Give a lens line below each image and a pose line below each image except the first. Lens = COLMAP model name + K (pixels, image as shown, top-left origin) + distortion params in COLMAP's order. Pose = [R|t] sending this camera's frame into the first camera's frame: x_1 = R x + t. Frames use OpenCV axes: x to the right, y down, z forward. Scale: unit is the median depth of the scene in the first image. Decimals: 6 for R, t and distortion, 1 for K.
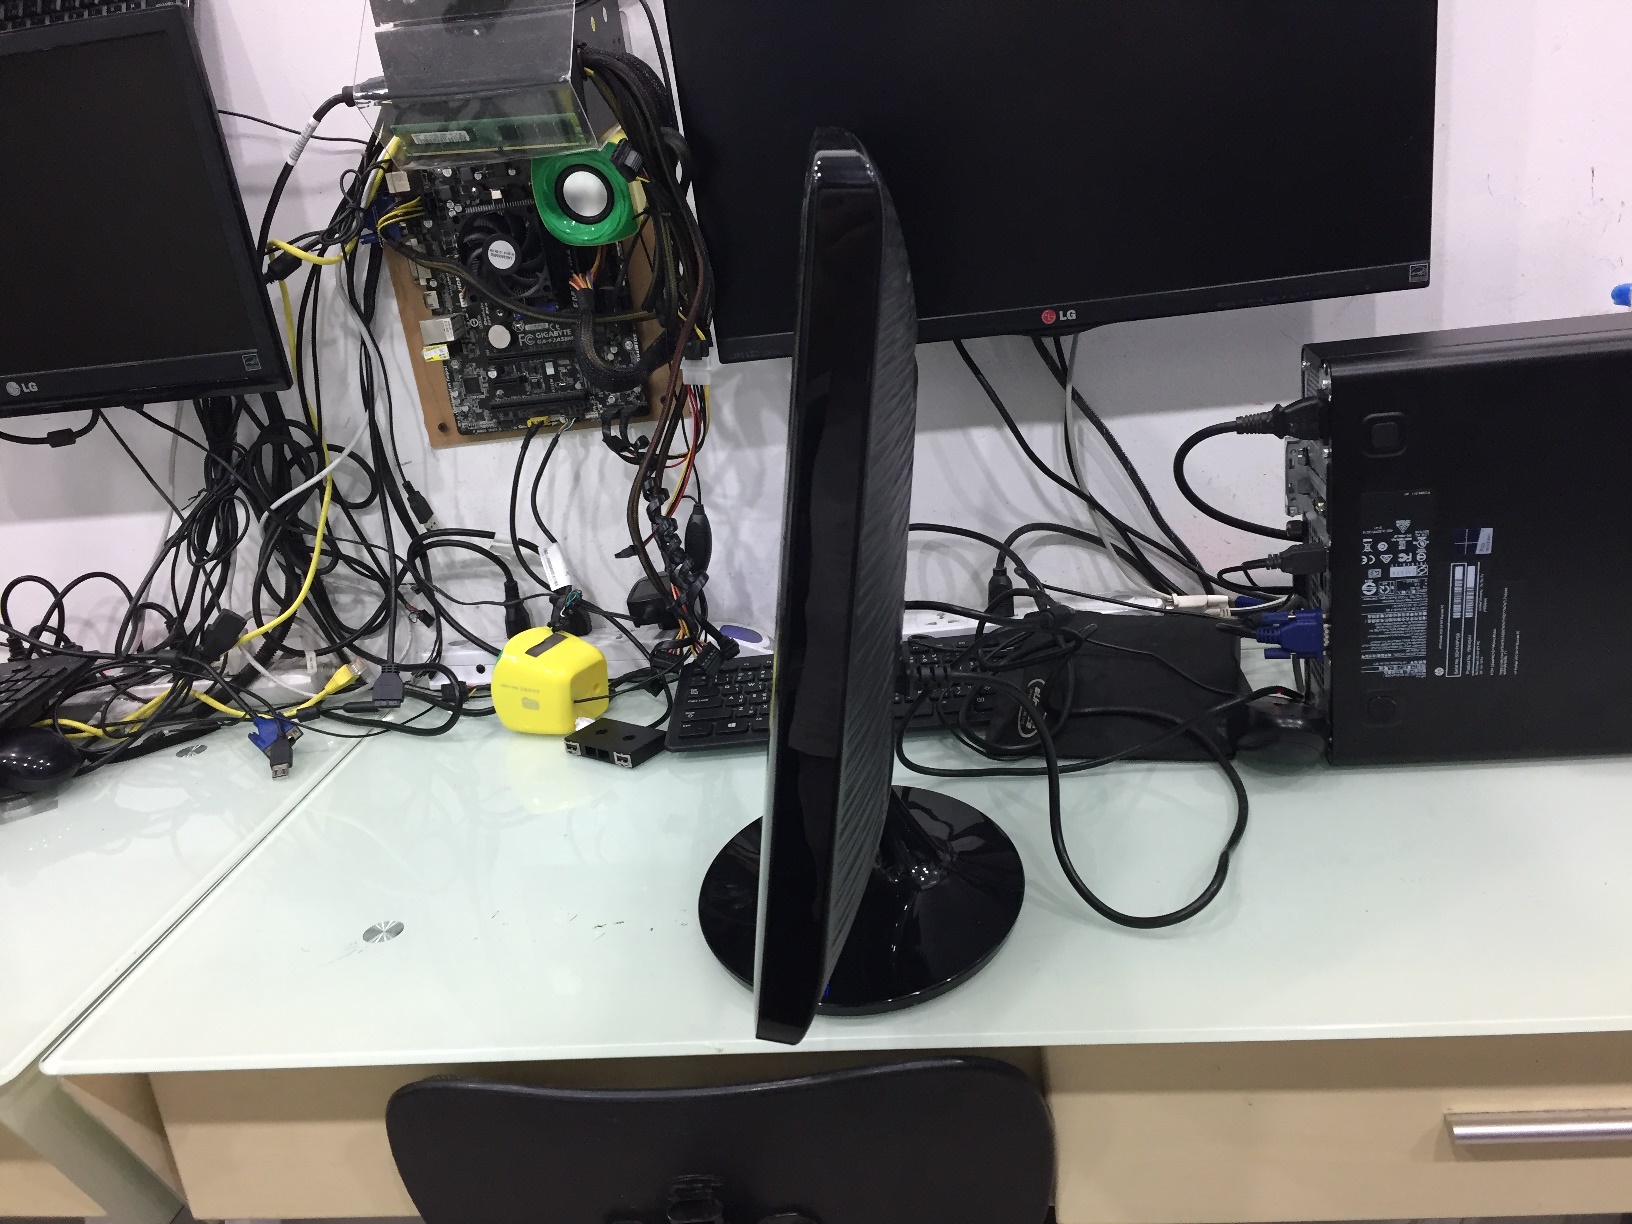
lens RADIAL K [[1422.9, 0, 816.0], [0, 1422.9, 612.0], [0, 0, 1]] dist [0.100976, -0.159710]
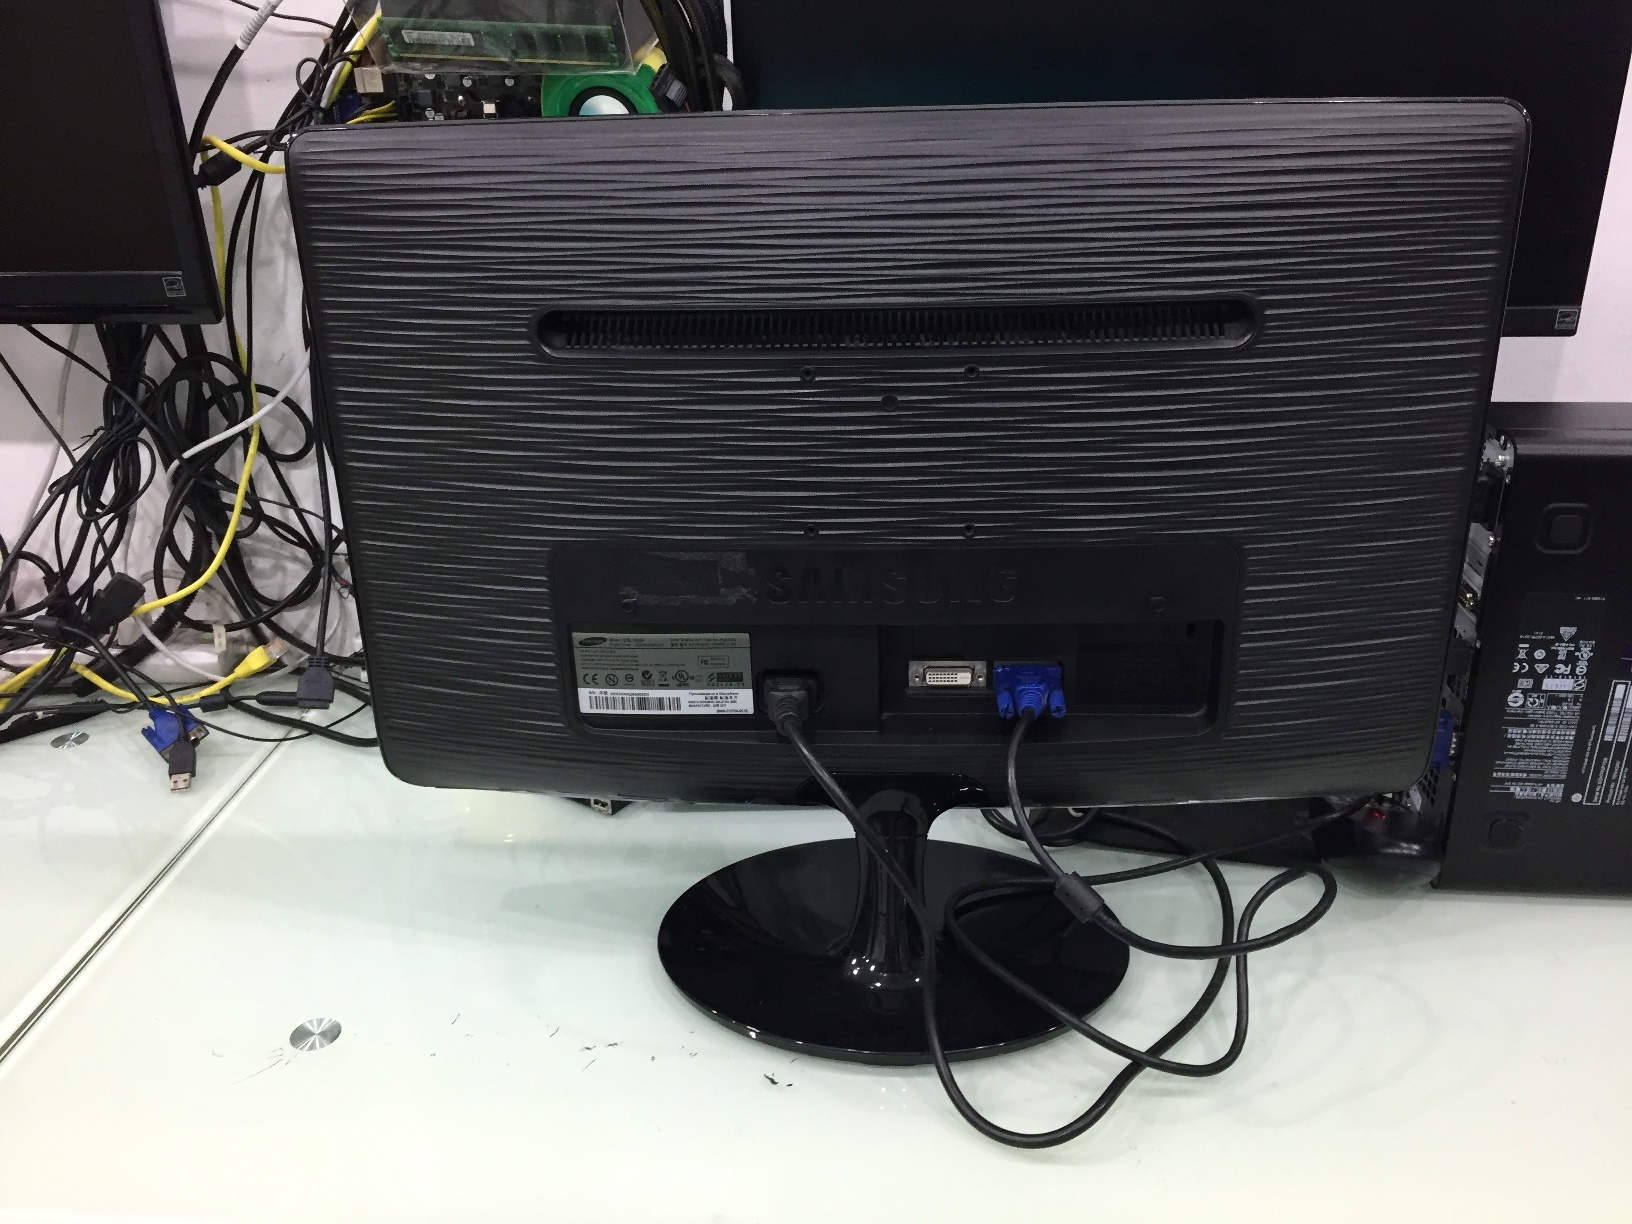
lens RADIAL K [[1422.9, 0, 816.0], [0, 1422.9, 612.0], [0, 0, 1]] dist [0.100976, -0.159710]
pose [[0.993506, 0.076735, 0.084015, -0.077768], [-0.081921, 0.994823, 0.060126, -0.063250], [-0.078967, -0.066618, 0.994649, 0.133758]]
